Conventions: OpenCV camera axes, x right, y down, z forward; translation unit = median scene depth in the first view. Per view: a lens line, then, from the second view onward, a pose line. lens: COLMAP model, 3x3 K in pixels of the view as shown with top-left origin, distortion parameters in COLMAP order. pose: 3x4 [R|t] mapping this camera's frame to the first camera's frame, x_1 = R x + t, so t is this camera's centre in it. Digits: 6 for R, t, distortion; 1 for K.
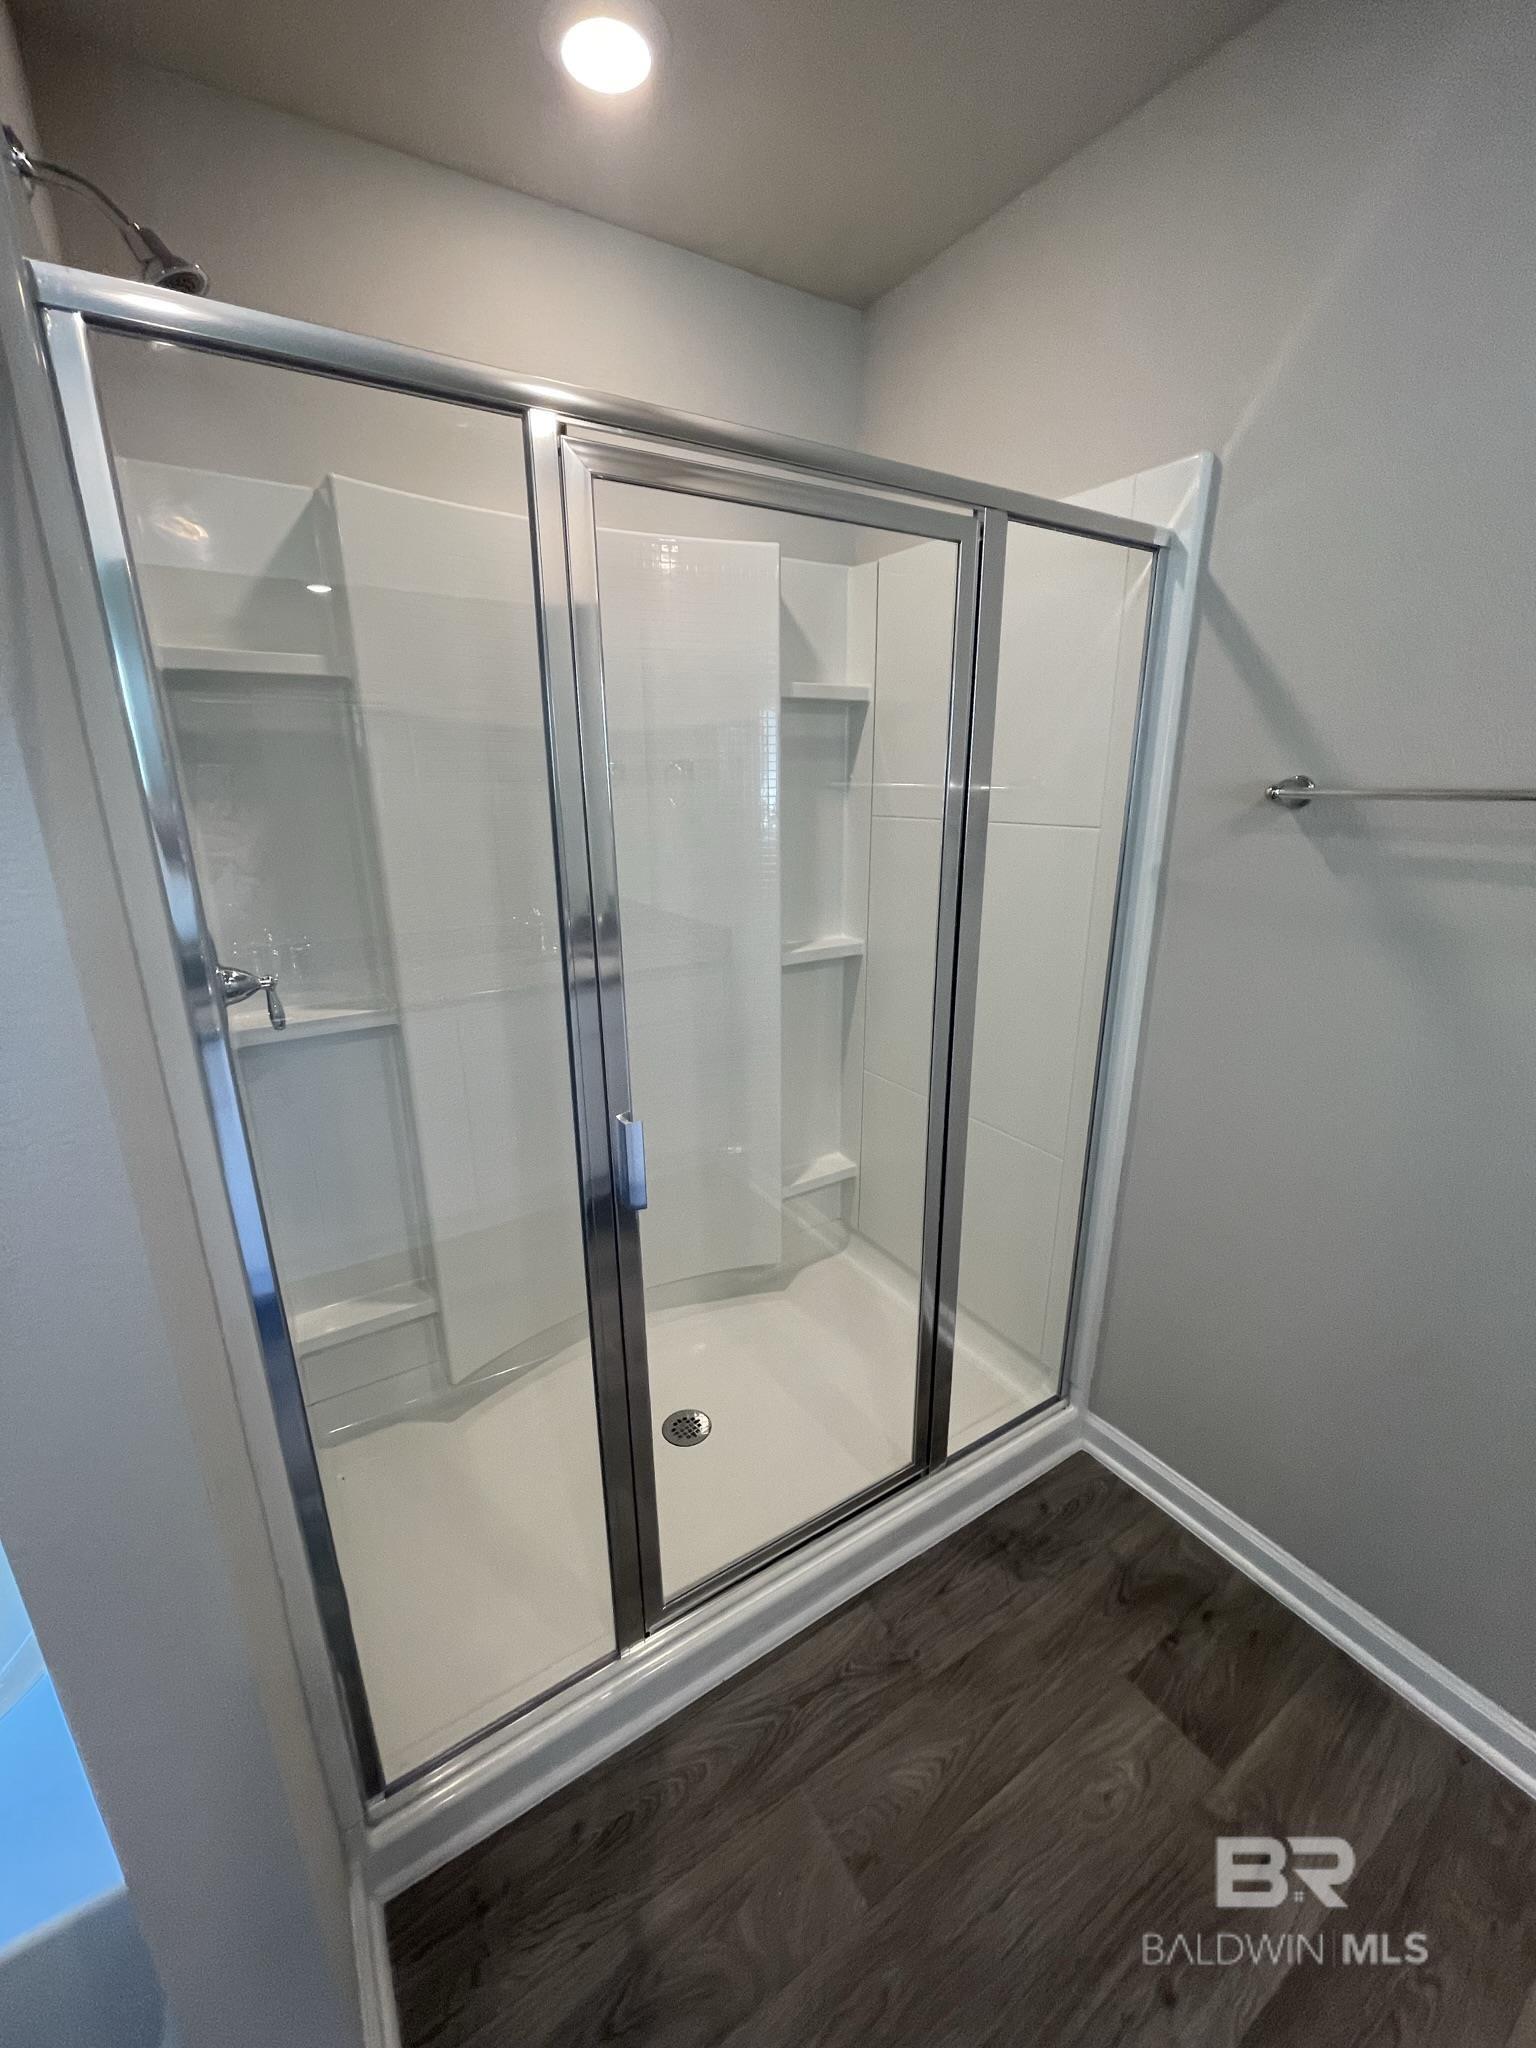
lens RADIAL K [[818.6, 0, 756.9], [0, 818.6, 1023.5], [0, 0, 1]] dist [-0.000399, 0.000453]
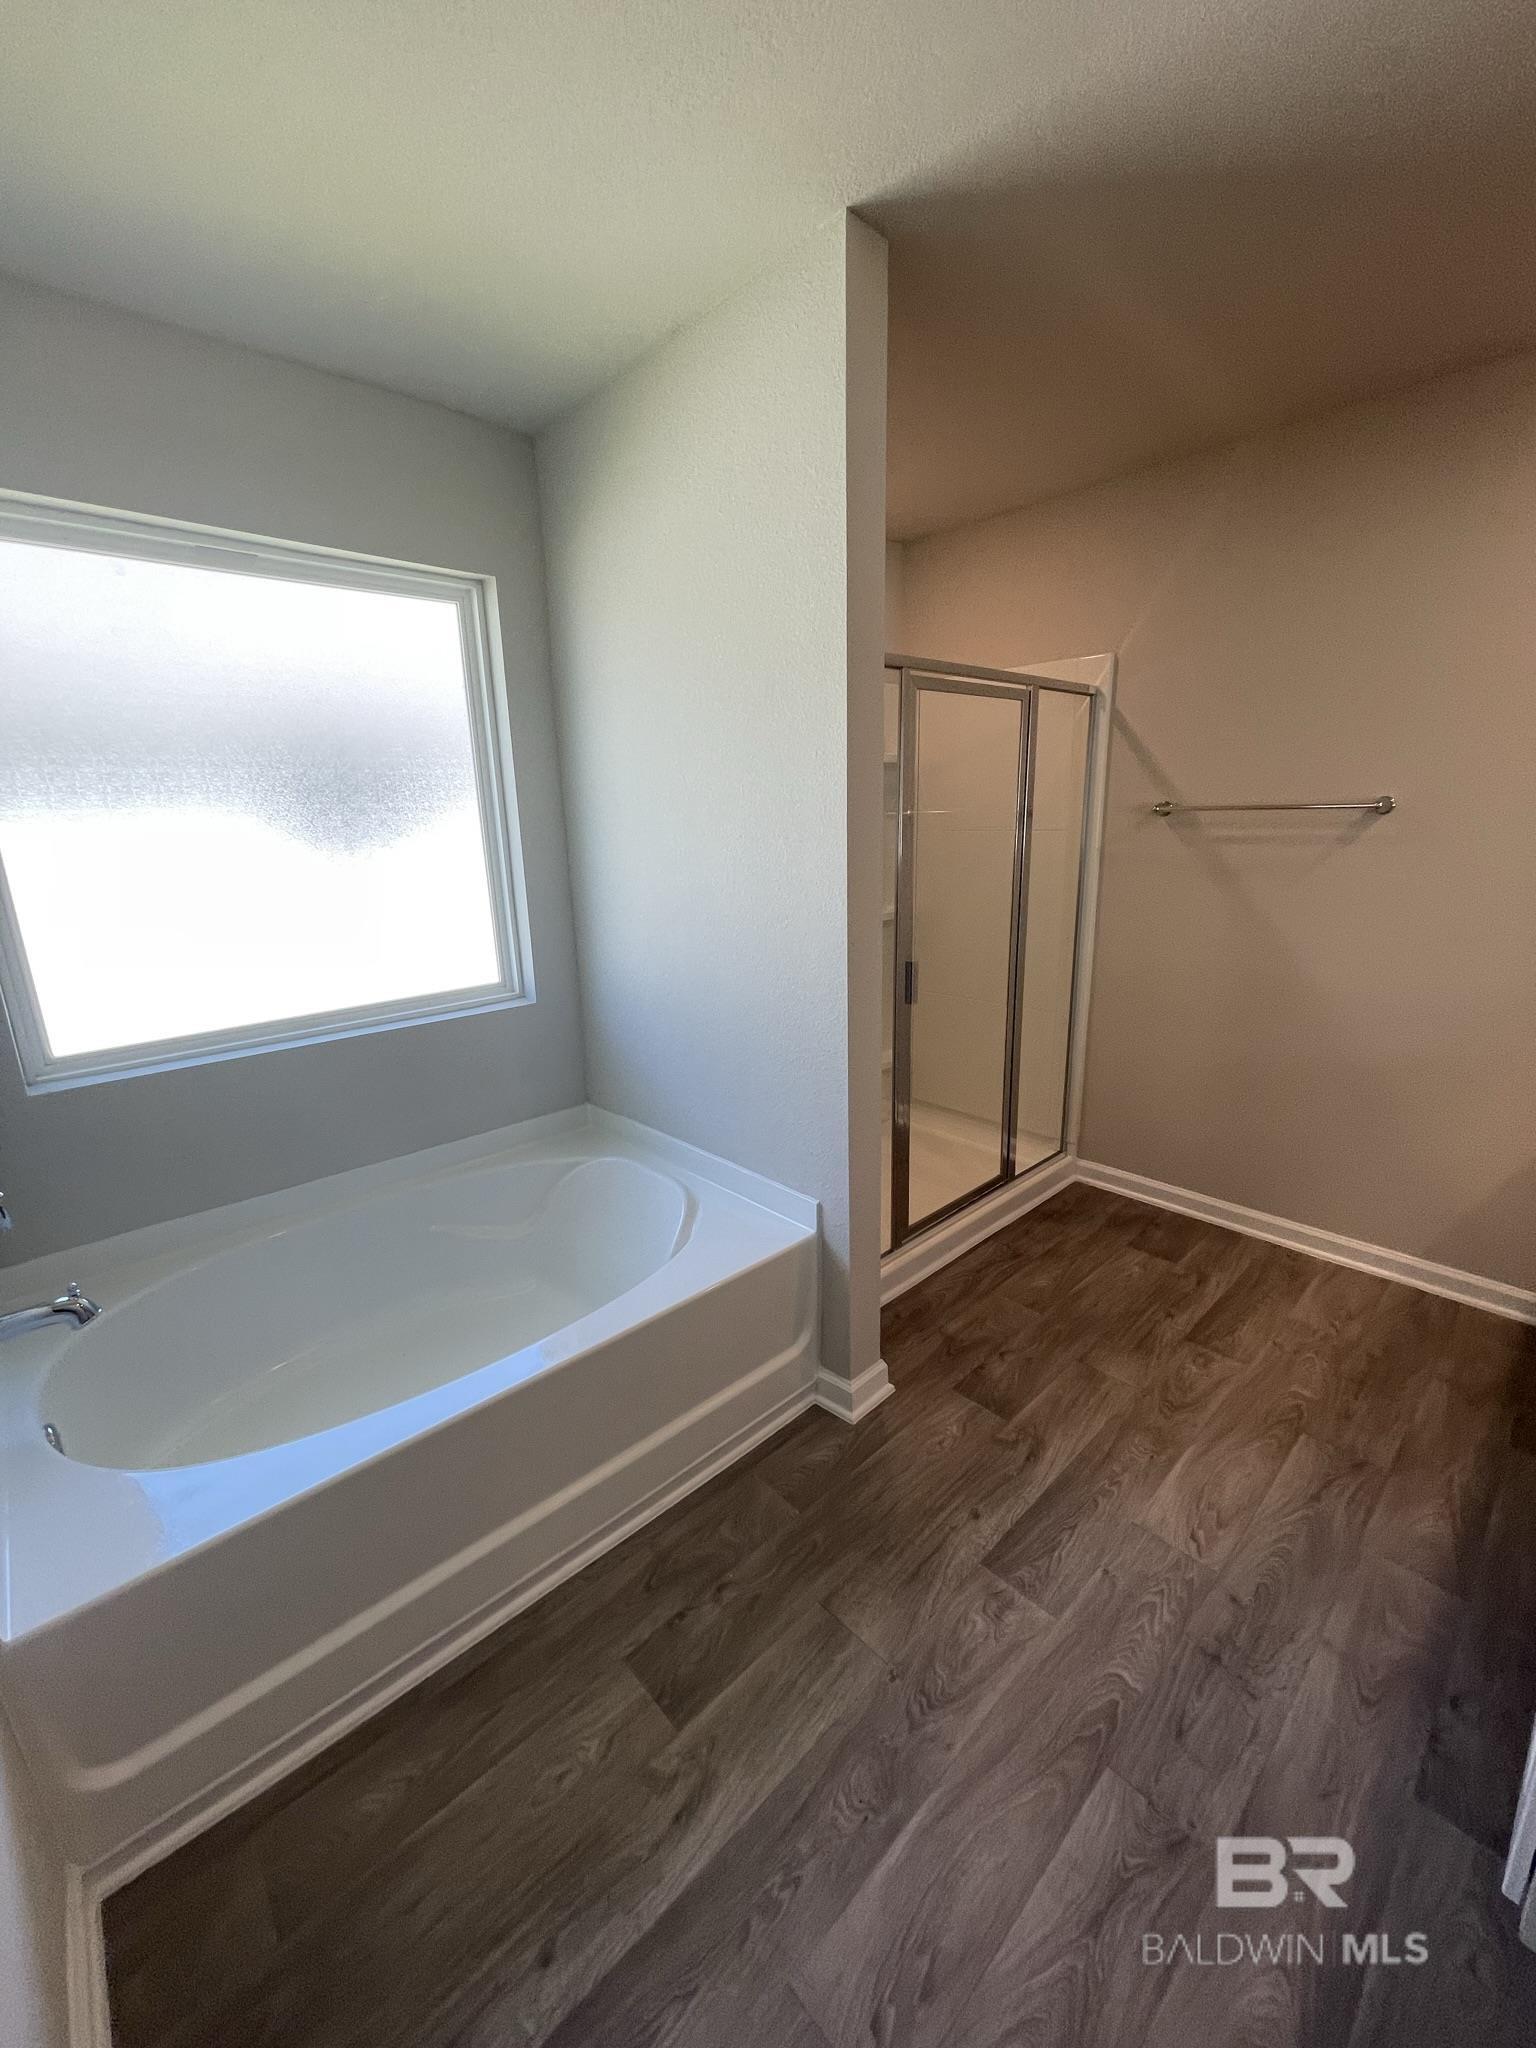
lens RADIAL K [[818.6, 0, 756.9], [0, 818.6, 1023.5], [0, 0, 1]] dist [-0.000399, 0.000453]
pose [[0.983740, -0.068307, 0.166103, -0.768493], [0.074761, 0.996658, -0.032909, 0.263992], [-0.163300, 0.044792, 0.985559, -0.894836]]
